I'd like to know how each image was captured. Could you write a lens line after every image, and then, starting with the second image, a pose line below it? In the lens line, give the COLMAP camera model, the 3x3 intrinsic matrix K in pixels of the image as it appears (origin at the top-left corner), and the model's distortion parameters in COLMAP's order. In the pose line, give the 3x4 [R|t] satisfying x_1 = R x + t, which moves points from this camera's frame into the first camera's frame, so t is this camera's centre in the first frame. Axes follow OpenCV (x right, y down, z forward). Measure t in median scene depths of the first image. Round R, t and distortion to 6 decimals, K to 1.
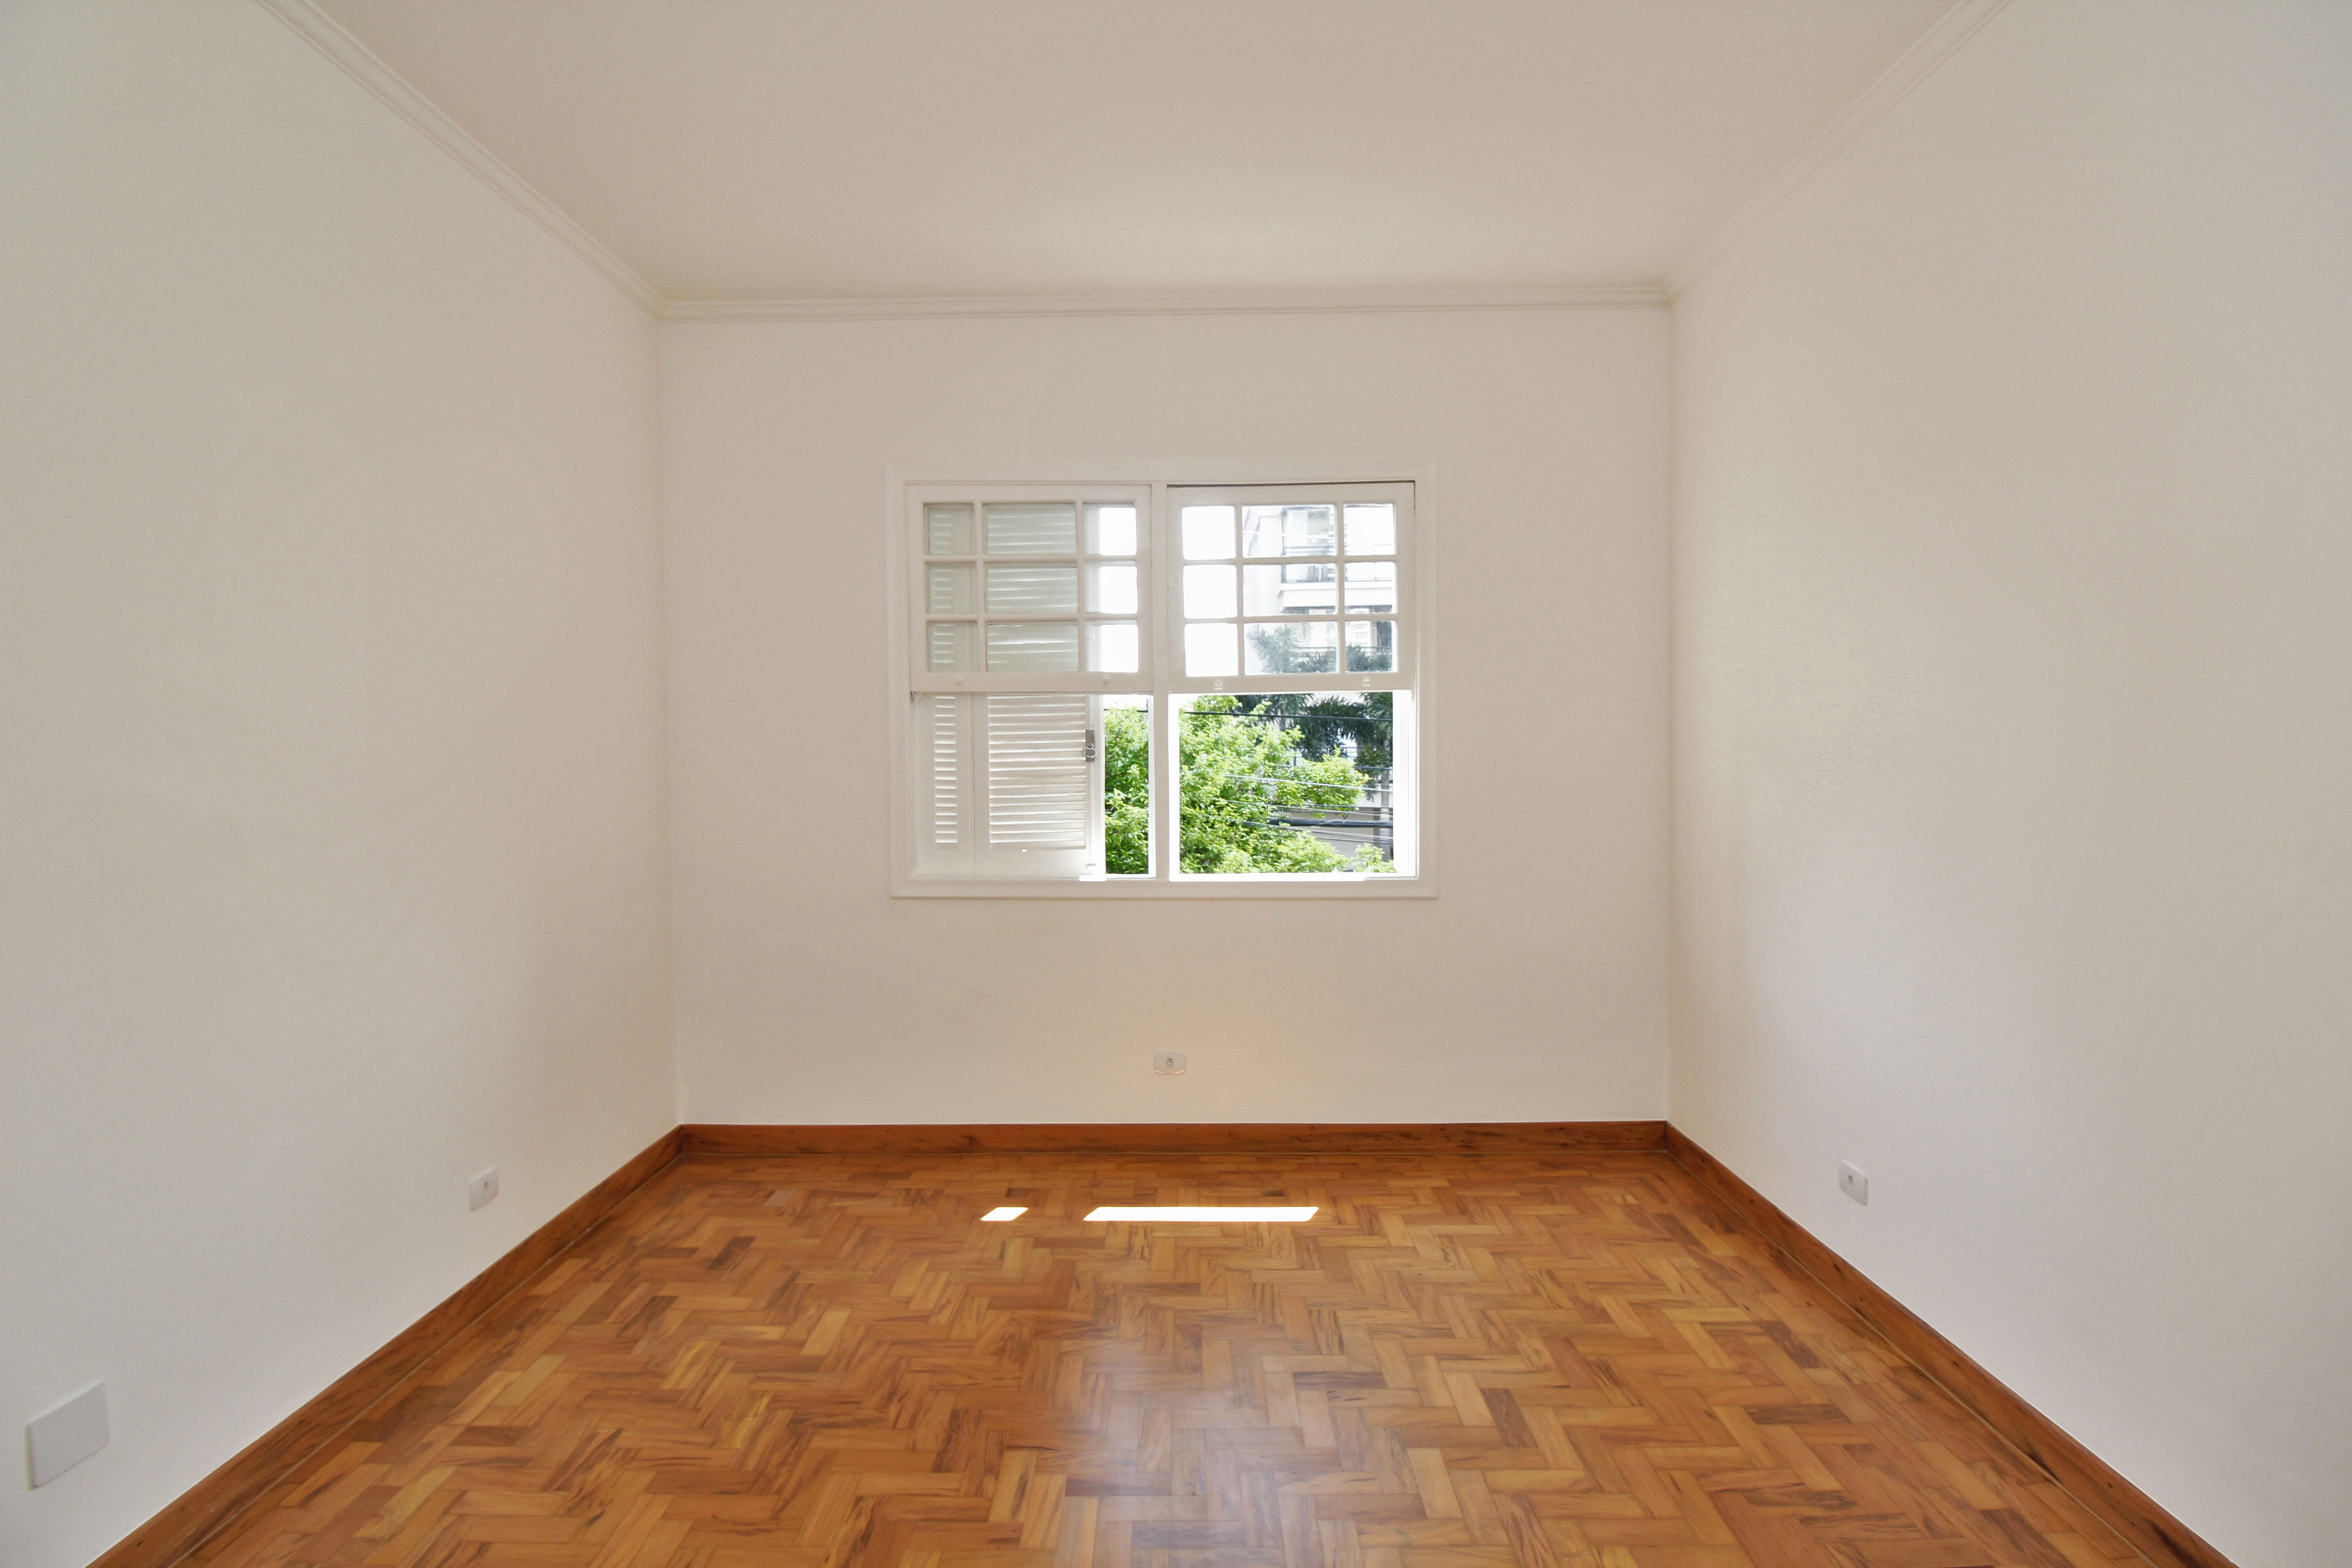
lens RADIAL K [[1099.0, 0, 1190.8], [0, 1099.0, 779.8], [0, 0, 1]] dist [-0.005865, -0.010559]
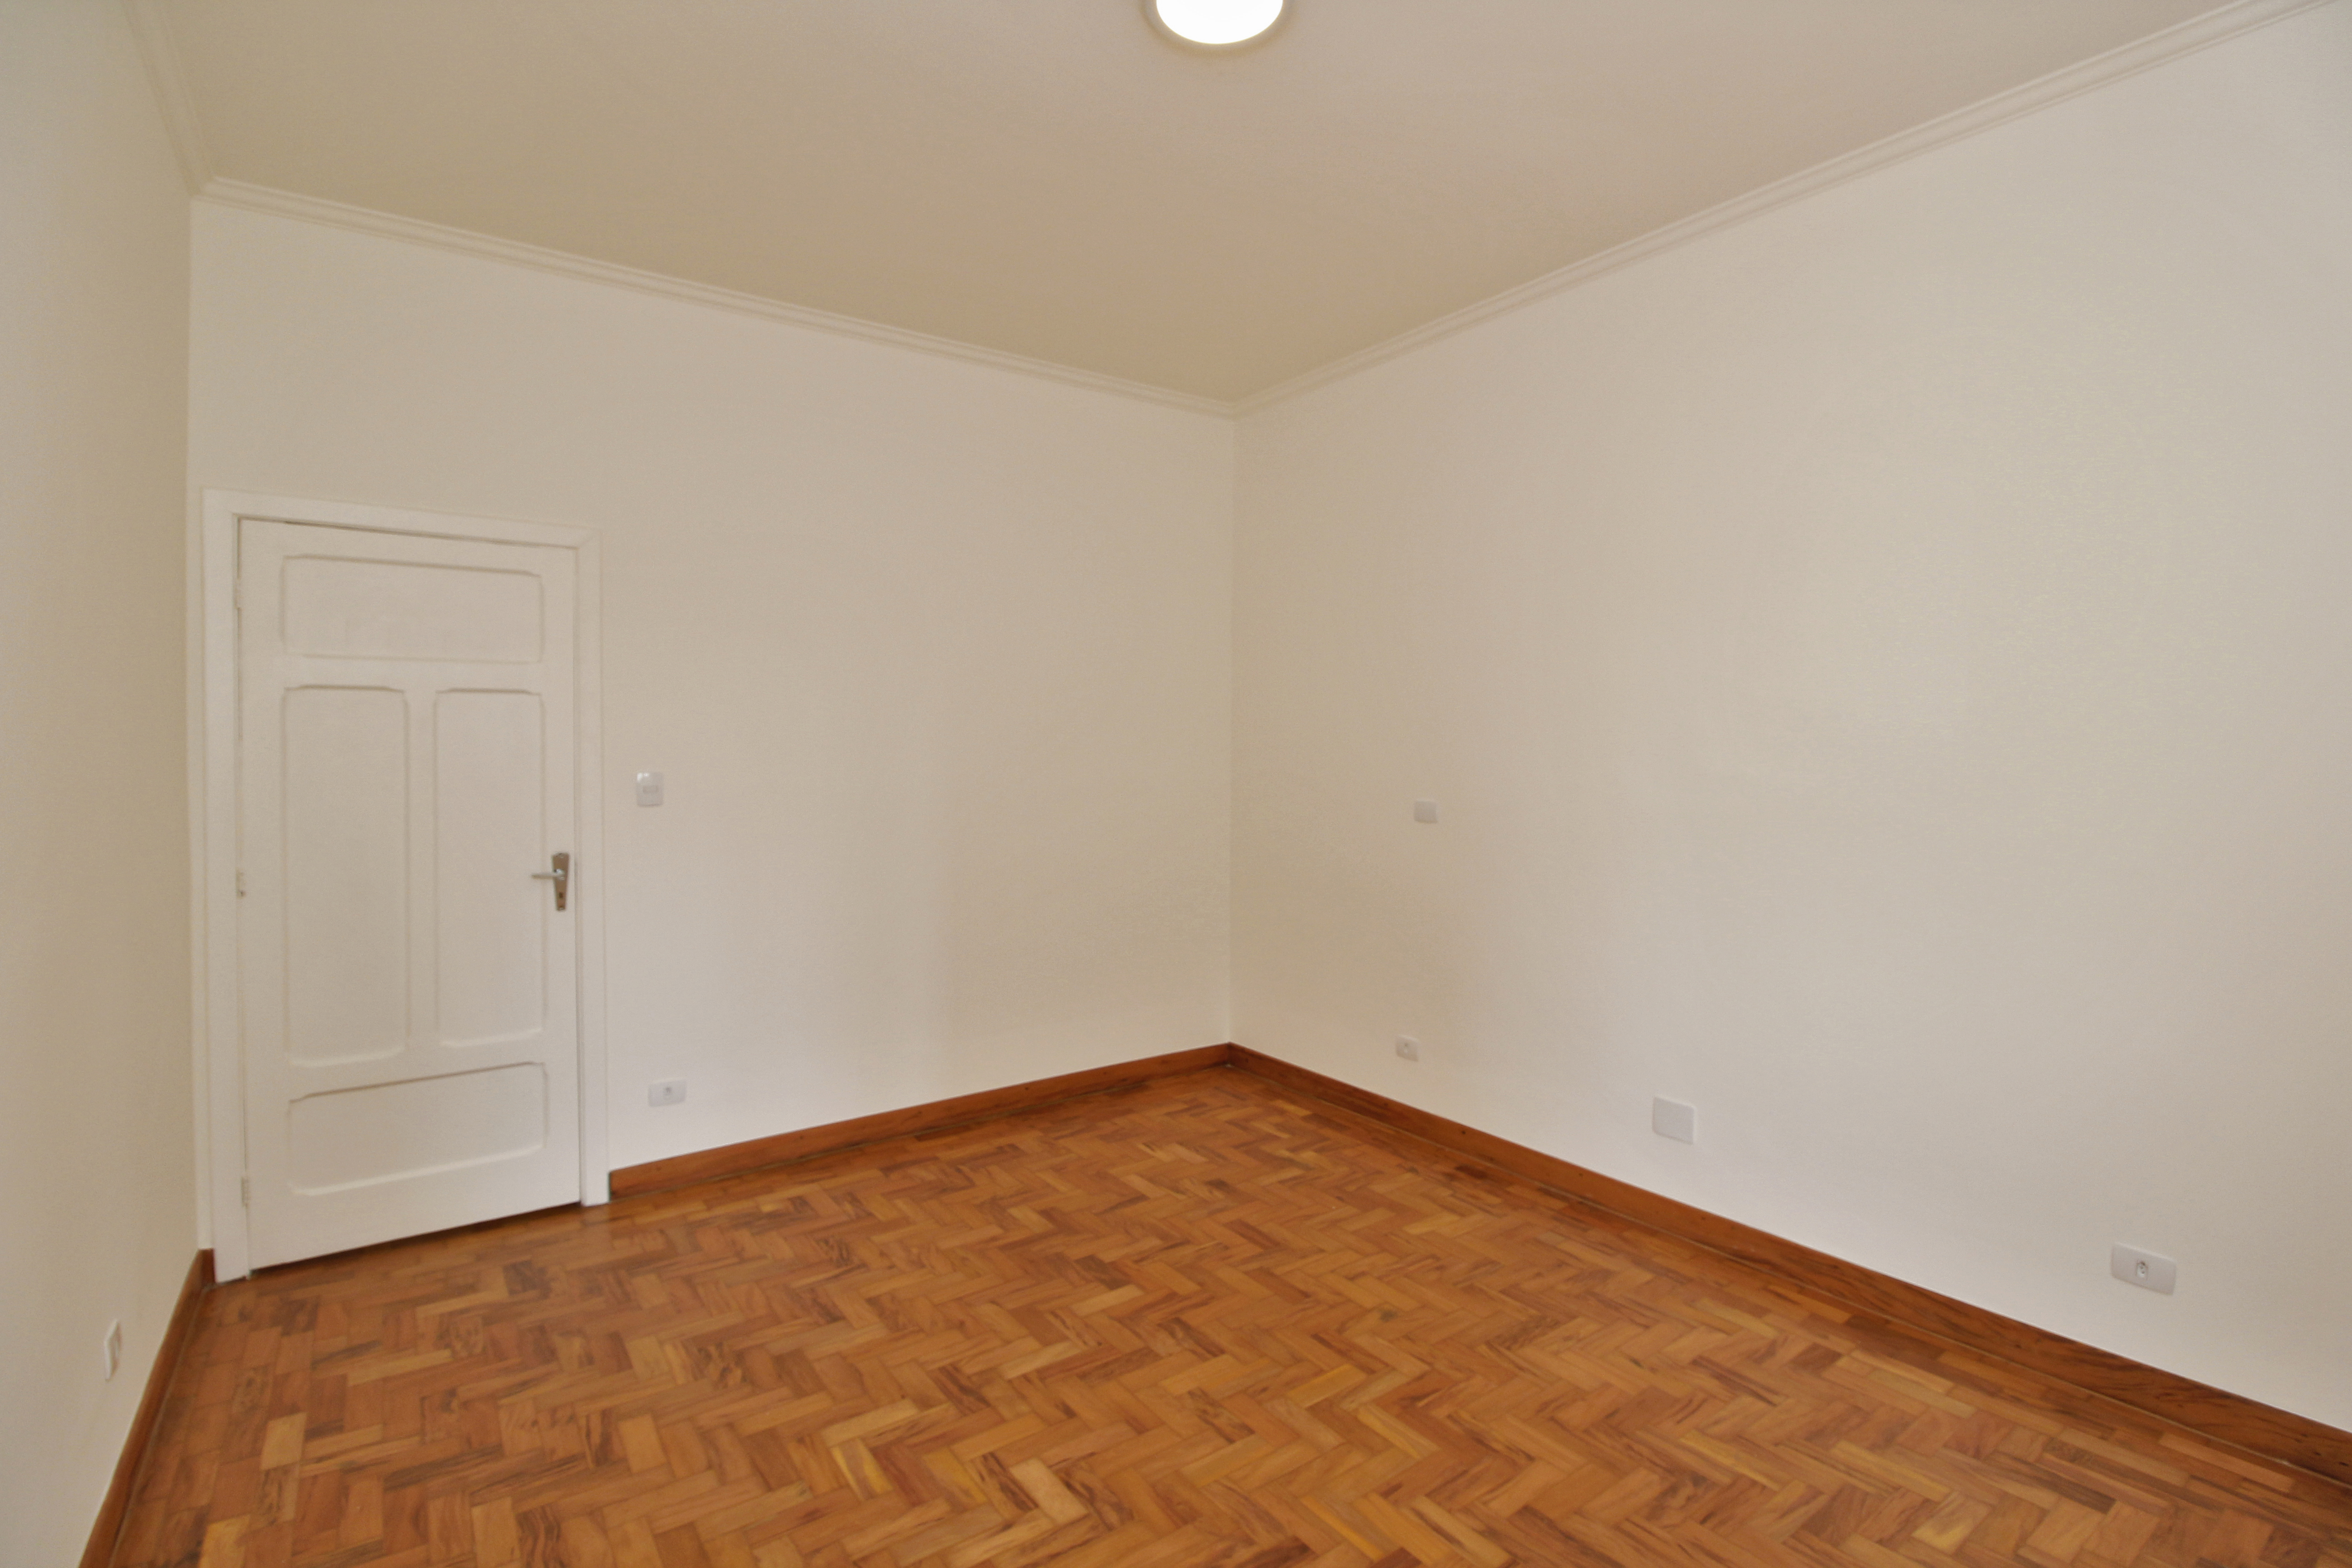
lens RADIAL K [[1099.0, 0, 1177.1], [0, 1099.0, 768.6], [0, 0, 1]] dist [-0.005865, -0.010559]
pose [[-0.813706, 0.023147, -0.580815, 0.391070], [-0.011904, 0.998334, 0.056464, -0.043792], [0.581154, 0.052859, -0.812075, 1.102621]]
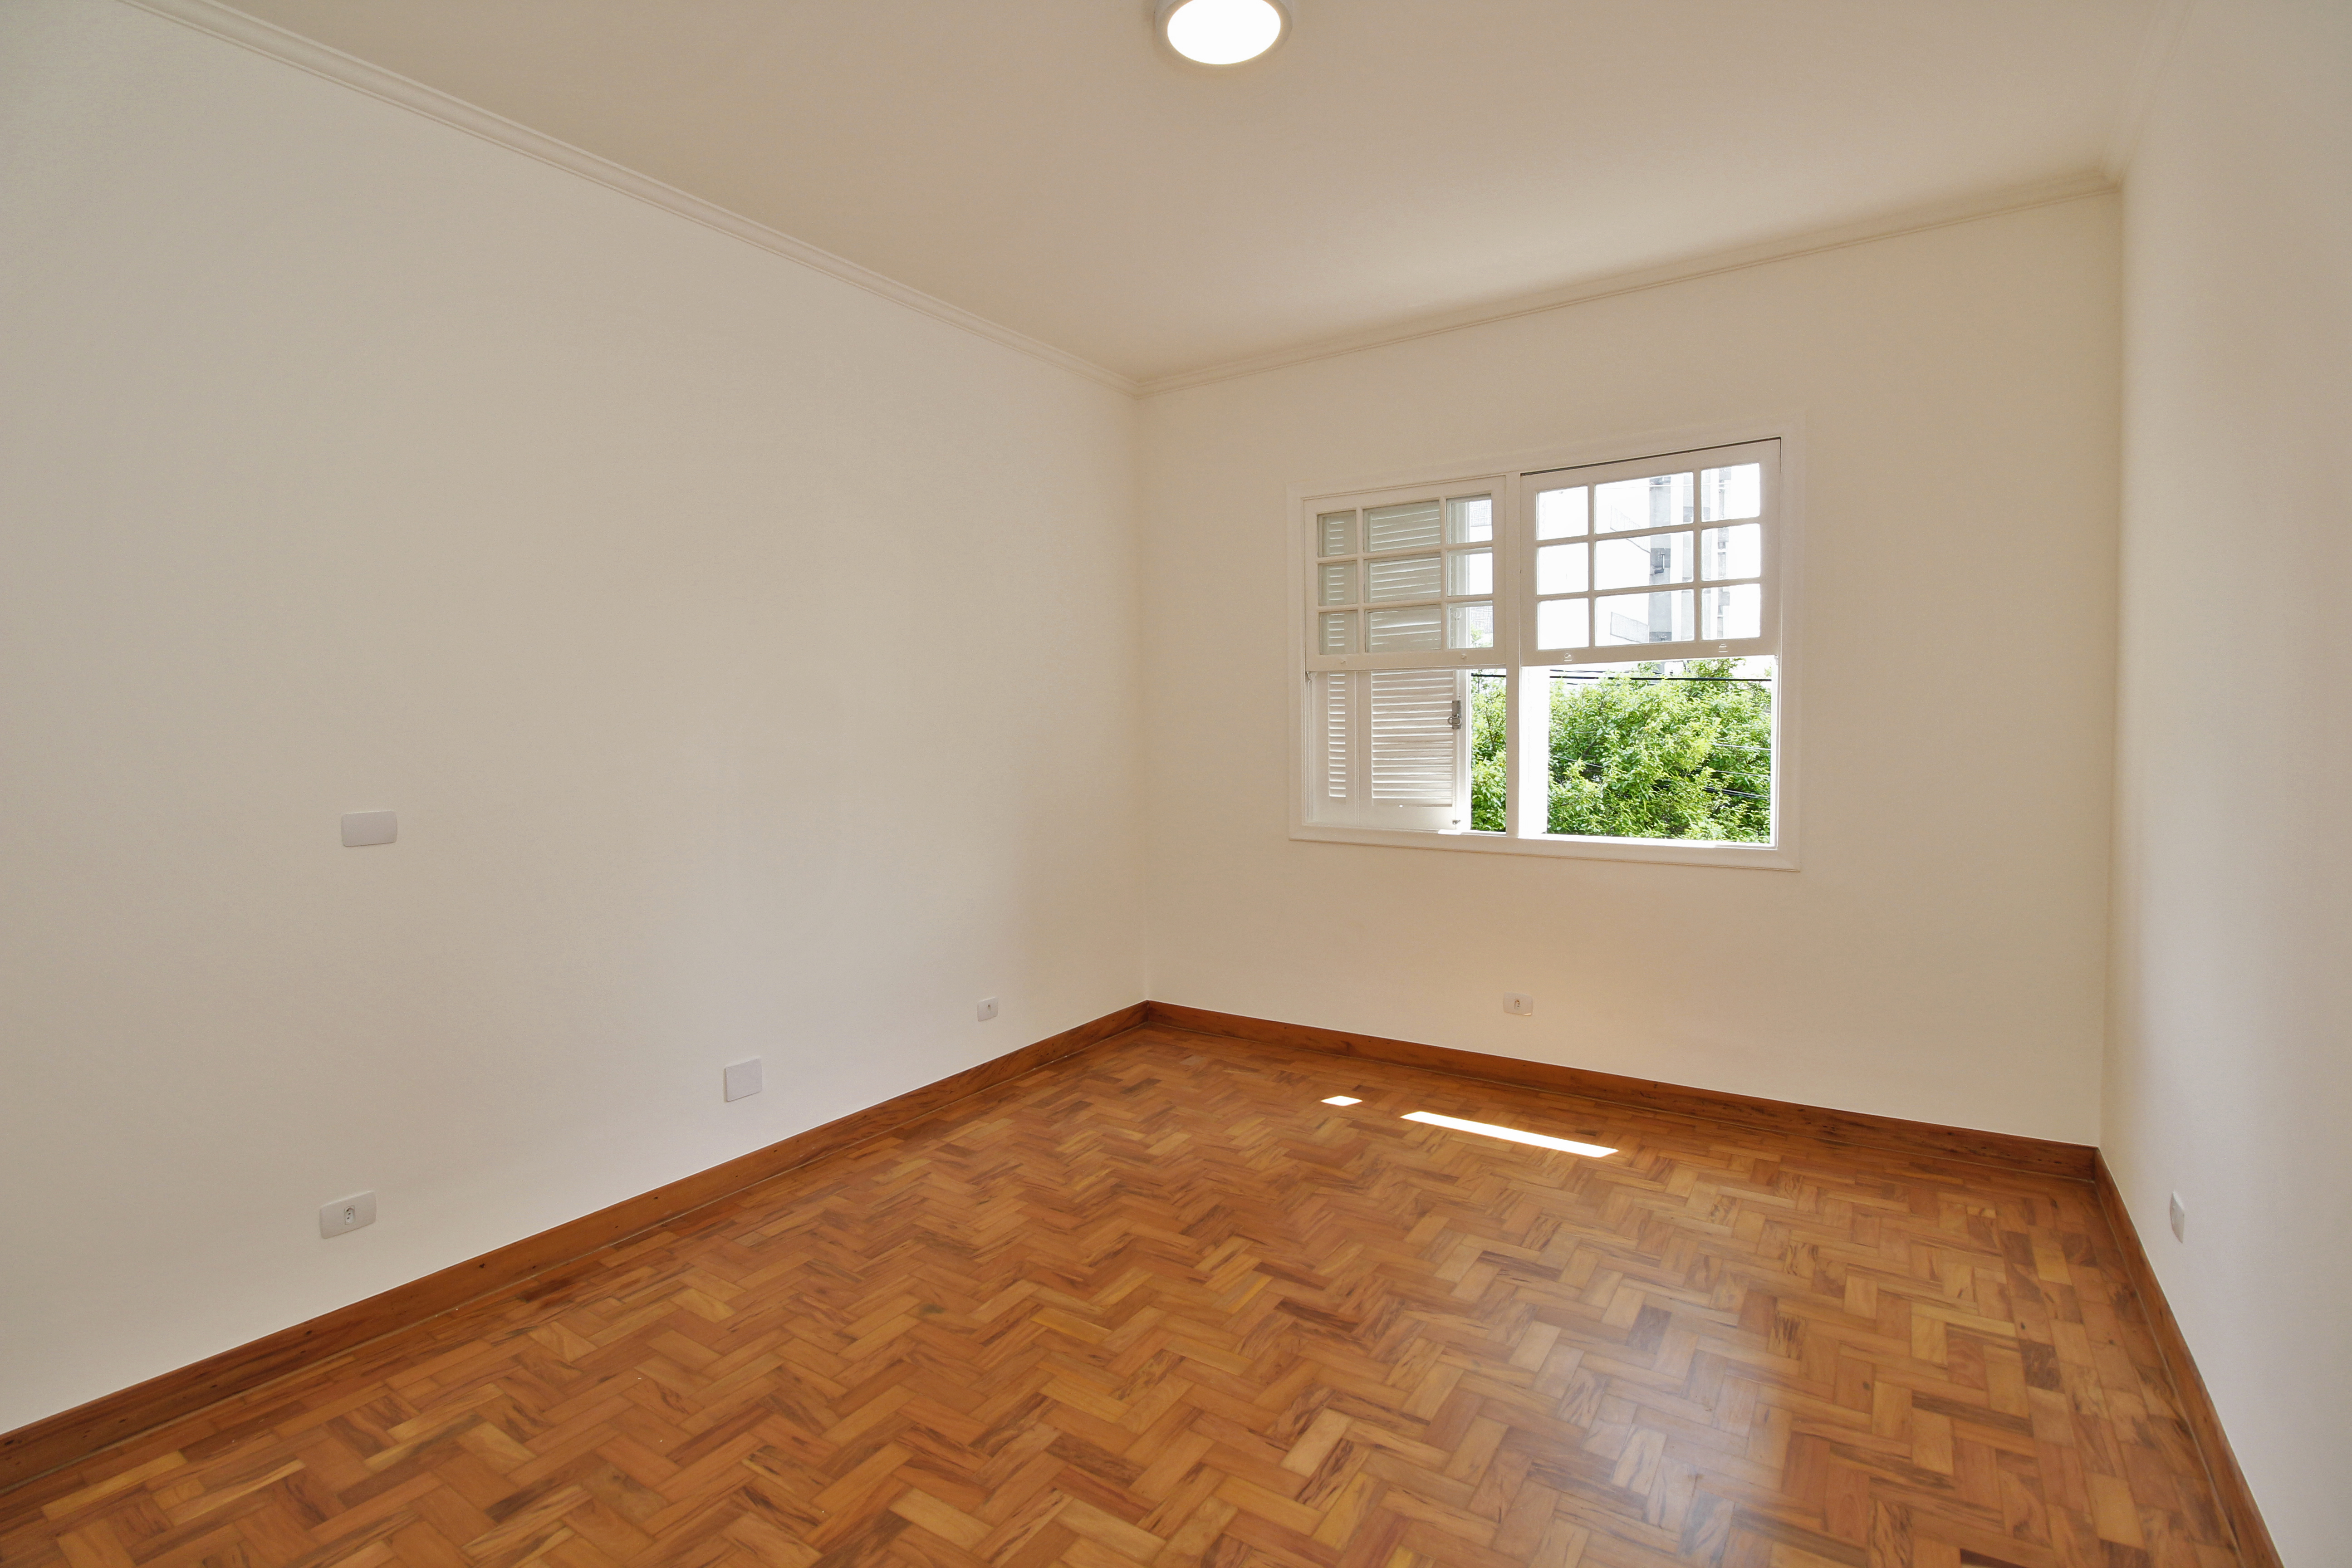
lens RADIAL K [[1099.0, 0, 1191.5], [0, 1099.0, 766.5], [0, 0, 1]] dist [-0.005865, -0.010559]
pose [[0.842315, 0.018100, -0.538681, 0.369259], [-0.010401, 0.999796, 0.017331, 0.007201], [0.538885, -0.008995, 0.842332, -0.119971]]
